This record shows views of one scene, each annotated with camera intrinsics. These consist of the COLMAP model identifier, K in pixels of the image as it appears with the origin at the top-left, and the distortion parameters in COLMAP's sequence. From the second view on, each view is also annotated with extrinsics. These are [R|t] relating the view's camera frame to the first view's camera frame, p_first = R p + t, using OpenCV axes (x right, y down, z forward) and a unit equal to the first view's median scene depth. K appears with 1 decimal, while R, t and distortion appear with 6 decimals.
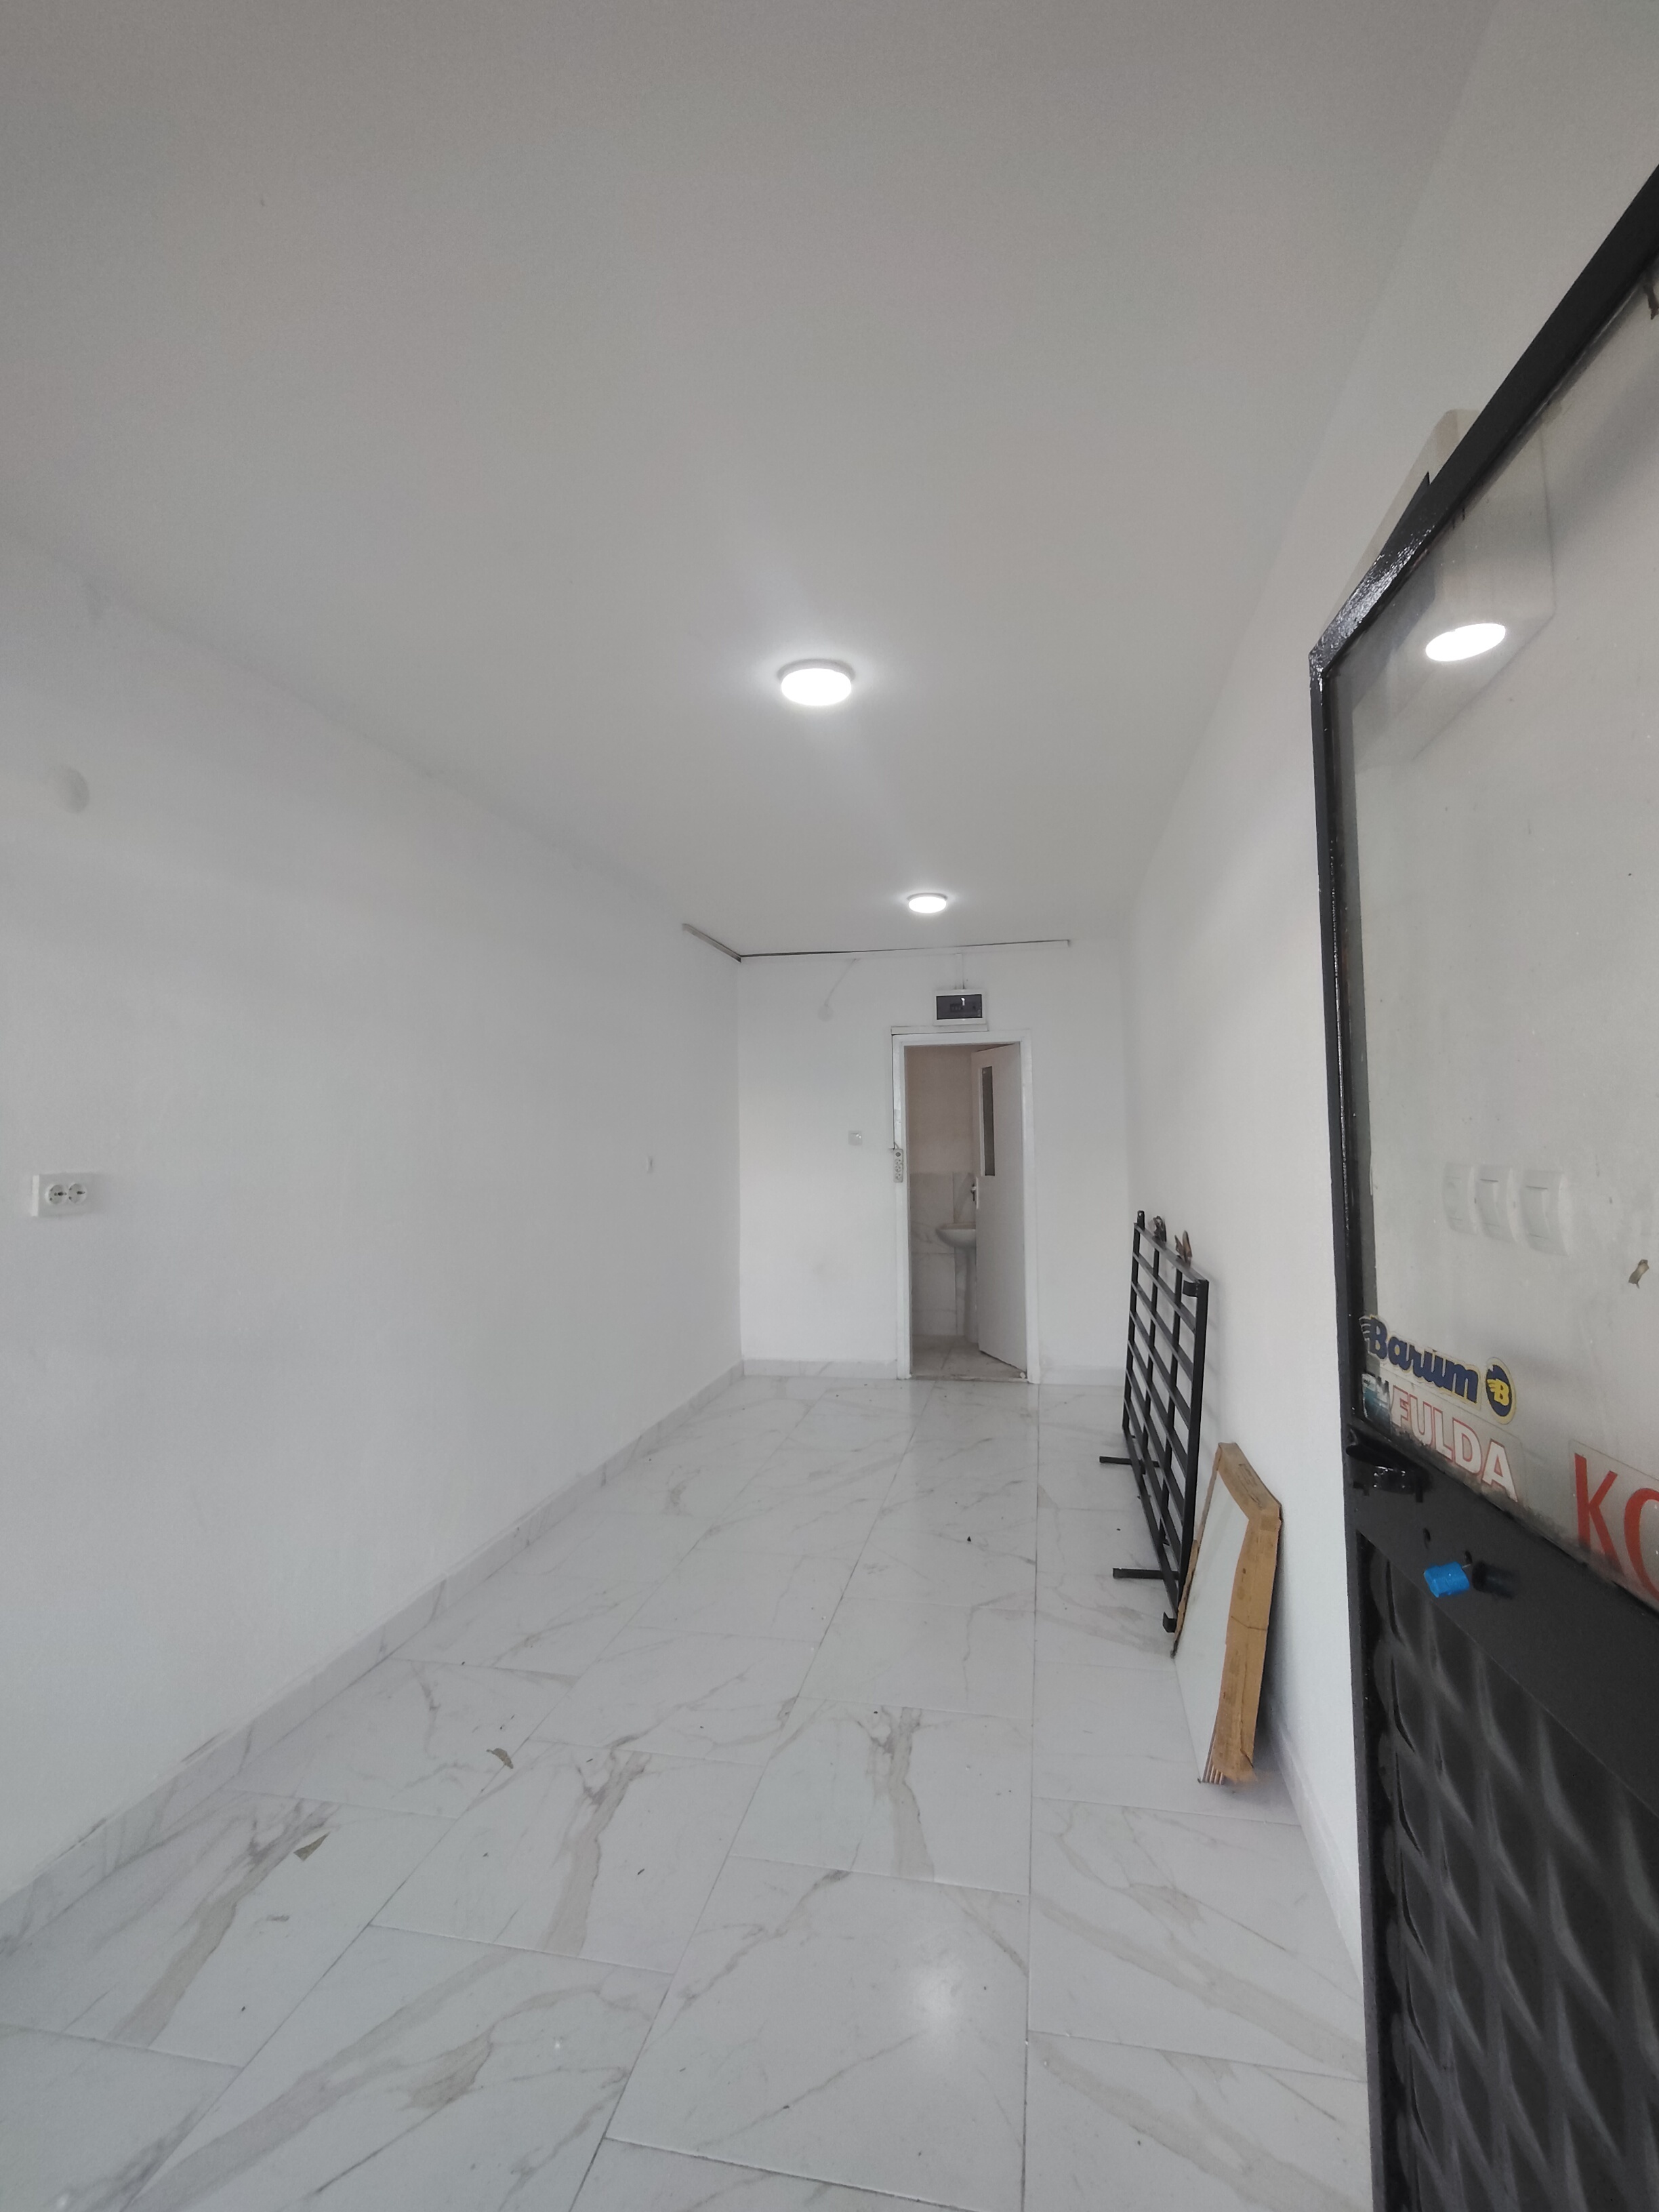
lens RADIAL K [[1035.2, 0, 829.5], [0, 1035.2, 1106.0], [0, 0, 1]] dist [-0.002146, 0.000874]
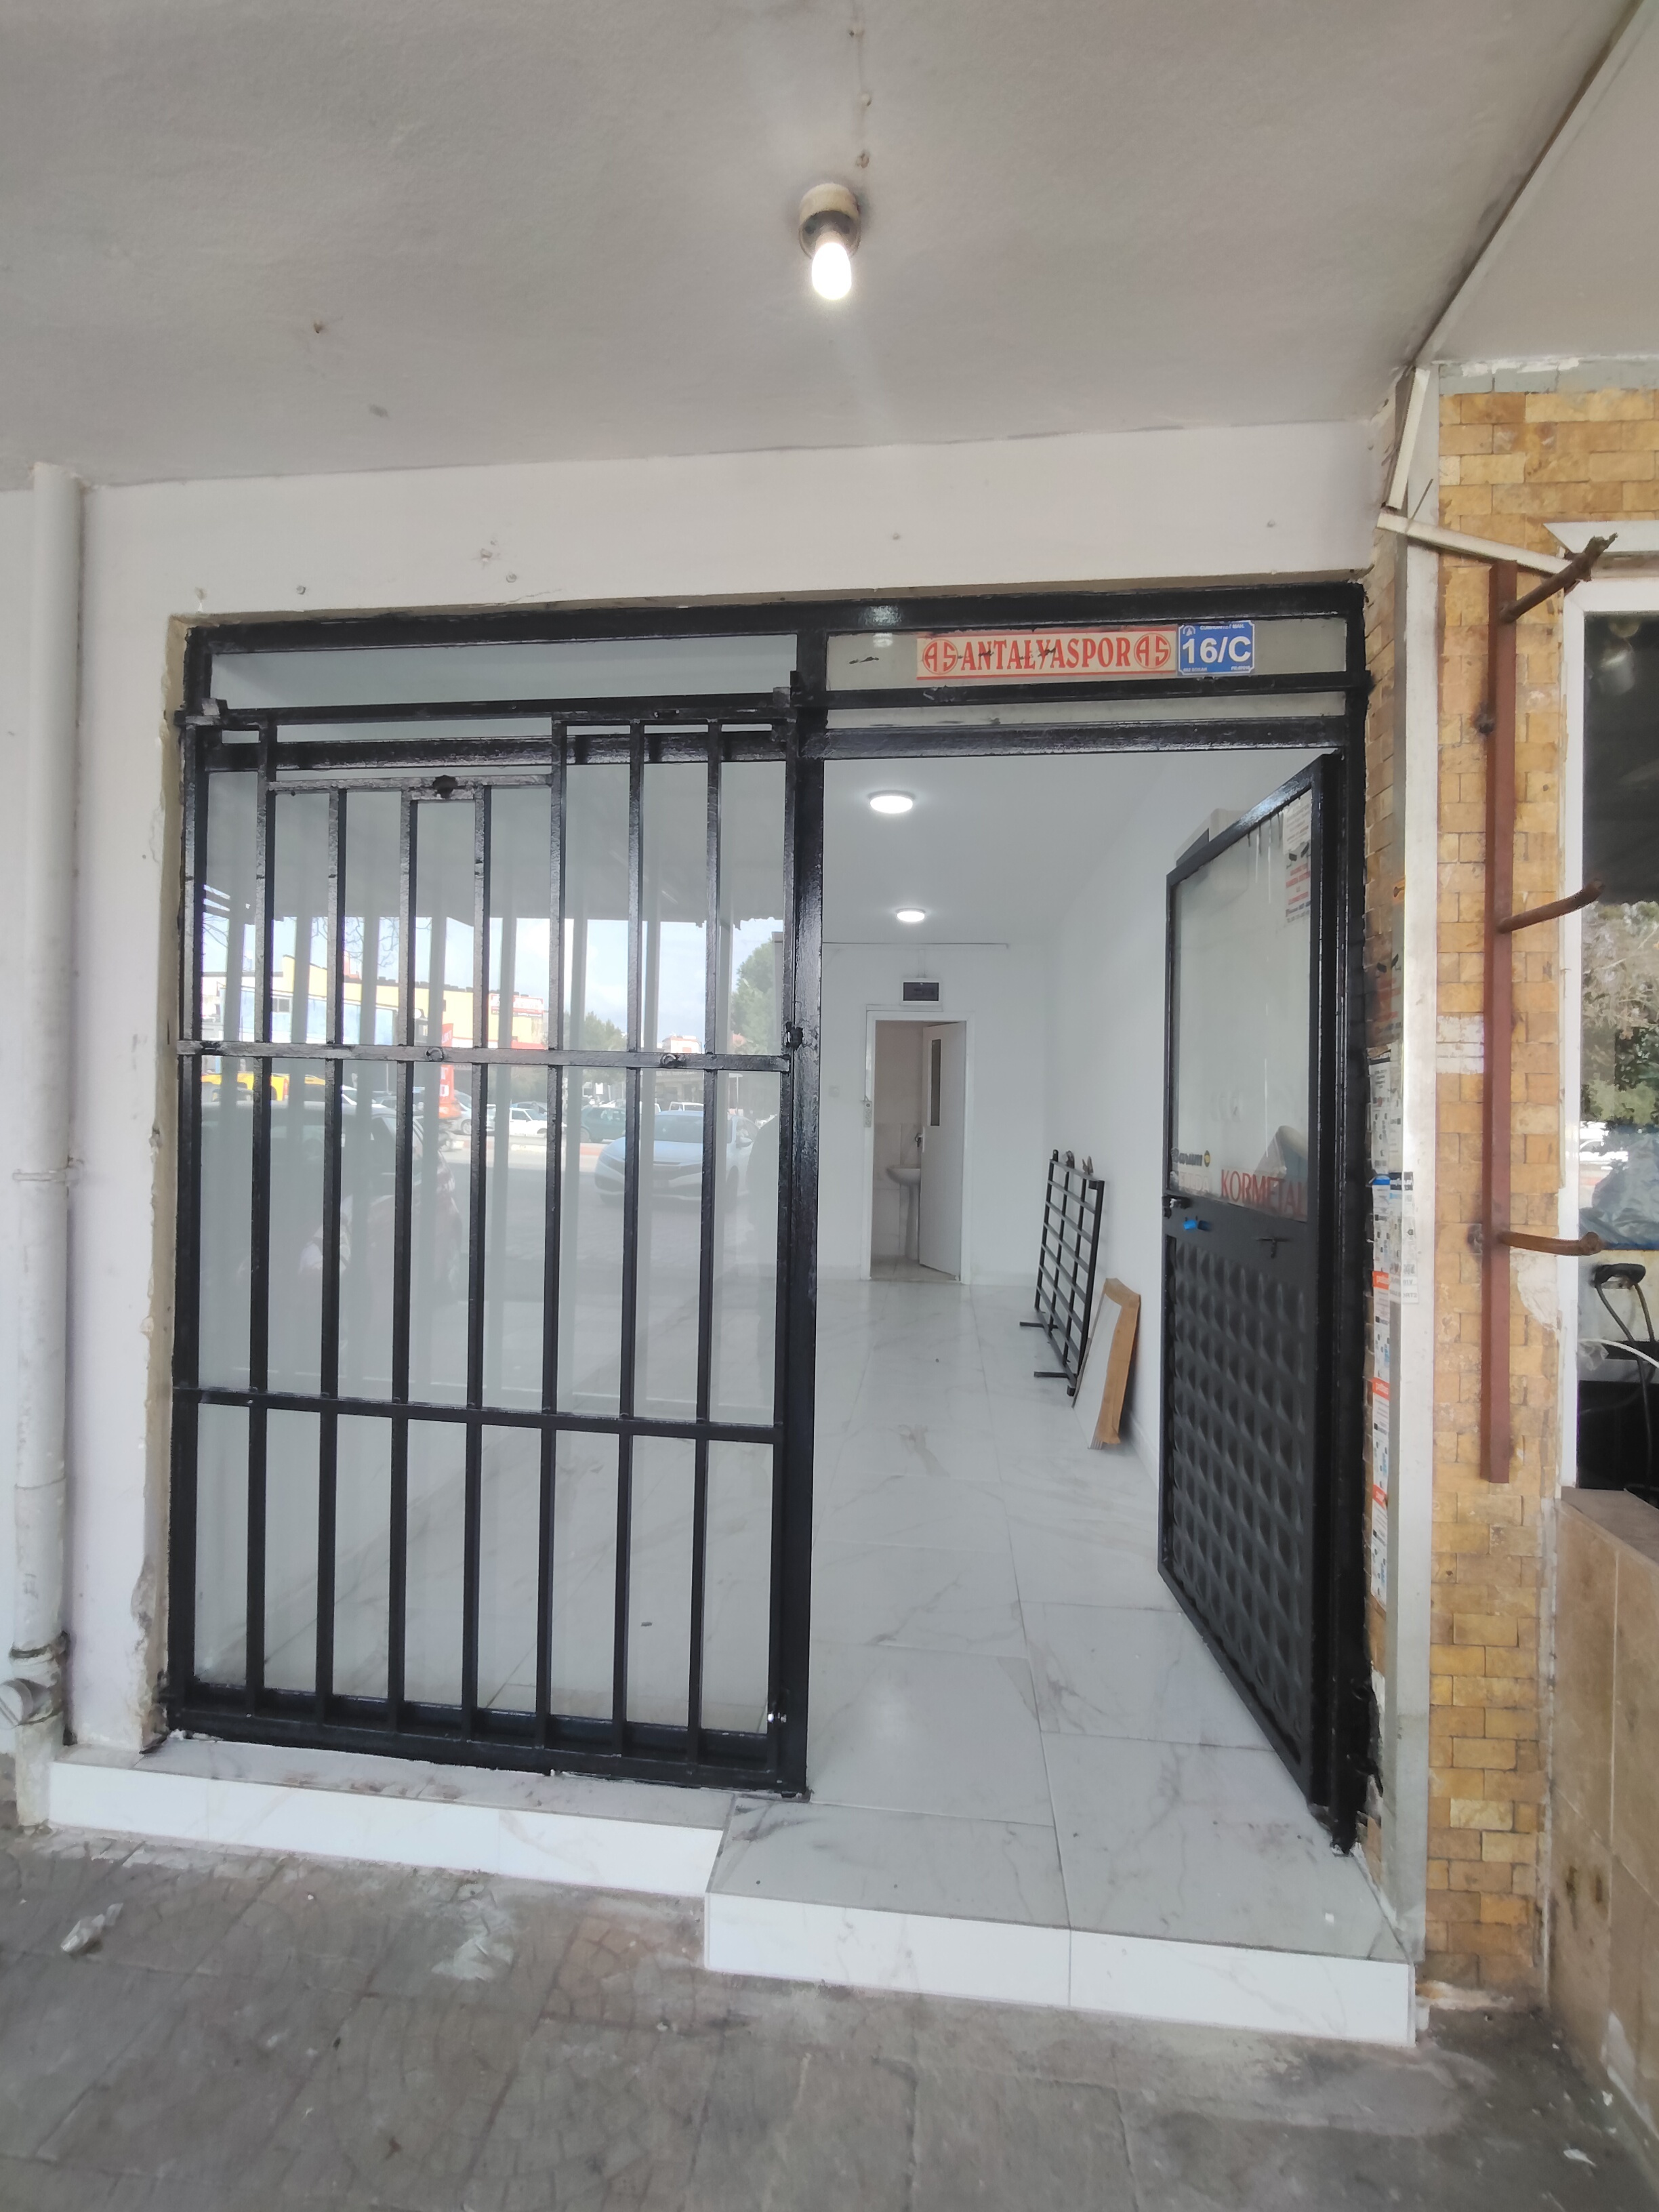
lens RADIAL K [[1031.5, 0, 829.5], [0, 1031.5, 1106.0], [0, 0, 1]] dist [-0.002962, -0.000782]
pose [[0.994756, 0.035404, 0.095956, -0.242761], [-0.038552, 0.998771, 0.031149, 0.024020], [-0.094735, -0.034684, 0.994898, -0.615577]]
